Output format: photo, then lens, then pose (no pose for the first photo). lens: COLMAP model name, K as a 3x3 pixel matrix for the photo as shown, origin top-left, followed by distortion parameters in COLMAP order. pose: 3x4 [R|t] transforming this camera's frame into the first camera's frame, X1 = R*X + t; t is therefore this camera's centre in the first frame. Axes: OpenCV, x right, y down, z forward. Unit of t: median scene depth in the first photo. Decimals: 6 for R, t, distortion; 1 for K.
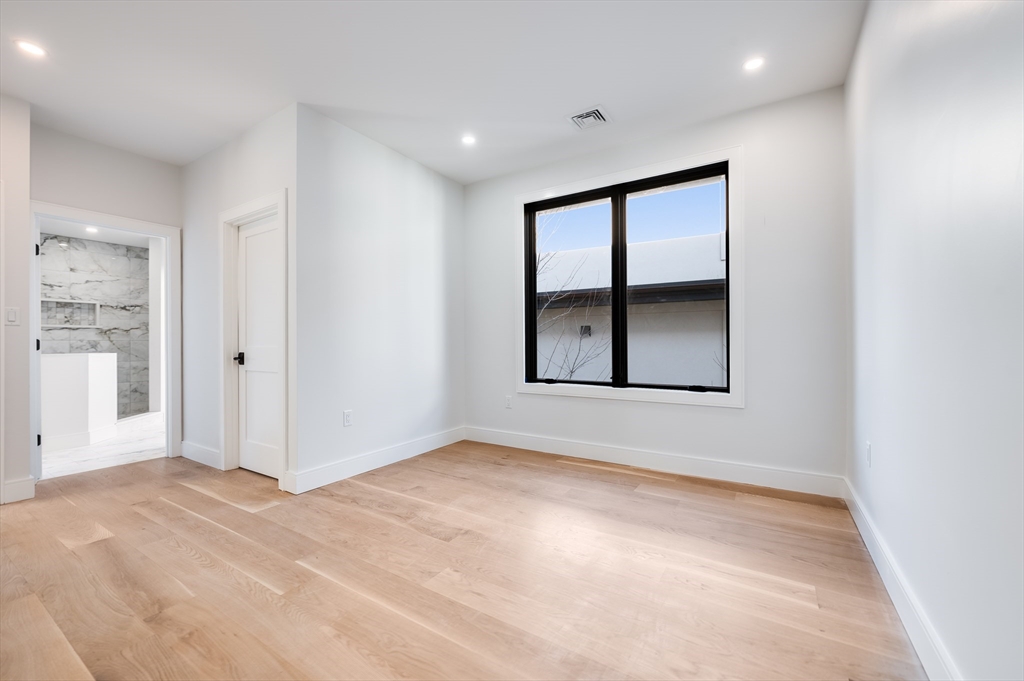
lens RADIAL K [[407.1, 0, 512.0], [0, 407.1, 340.5], [0, 0, 1]] dist [0.000334, 0.000219]
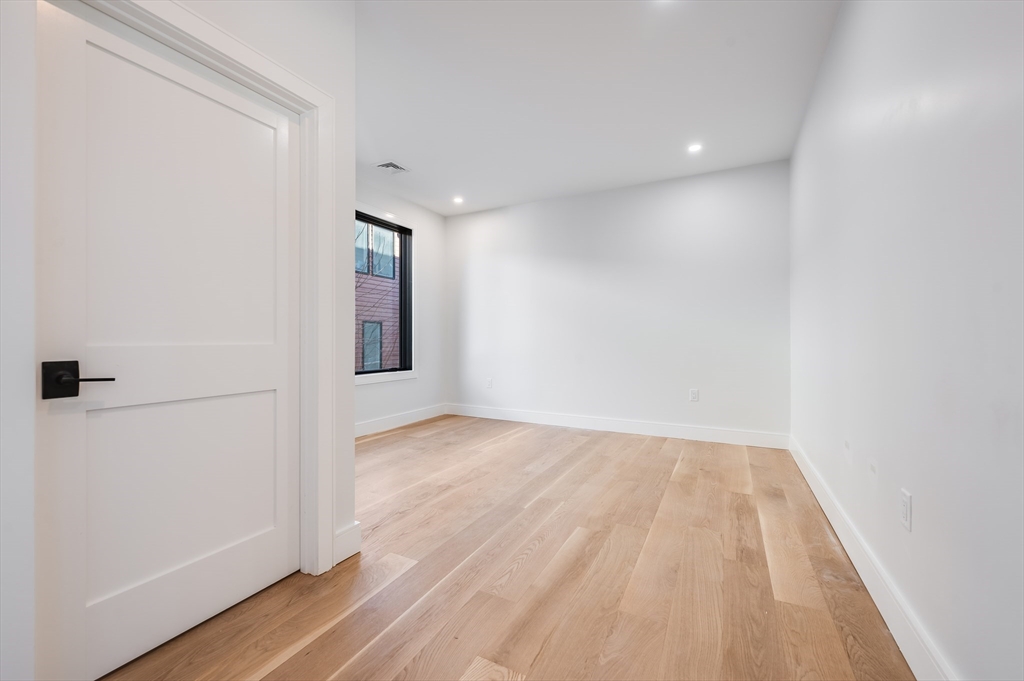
lens RADIAL K [[407.1, 0, 512.0], [0, 407.1, 340.5], [0, 0, 1]] dist [0.000334, 0.000219]
pose [[-0.081288, 0.005066, 0.996678, -1.555759], [-0.010258, 0.999930, -0.005920, 0.022422], [-0.996638, -0.010705, -0.081231, 0.994531]]
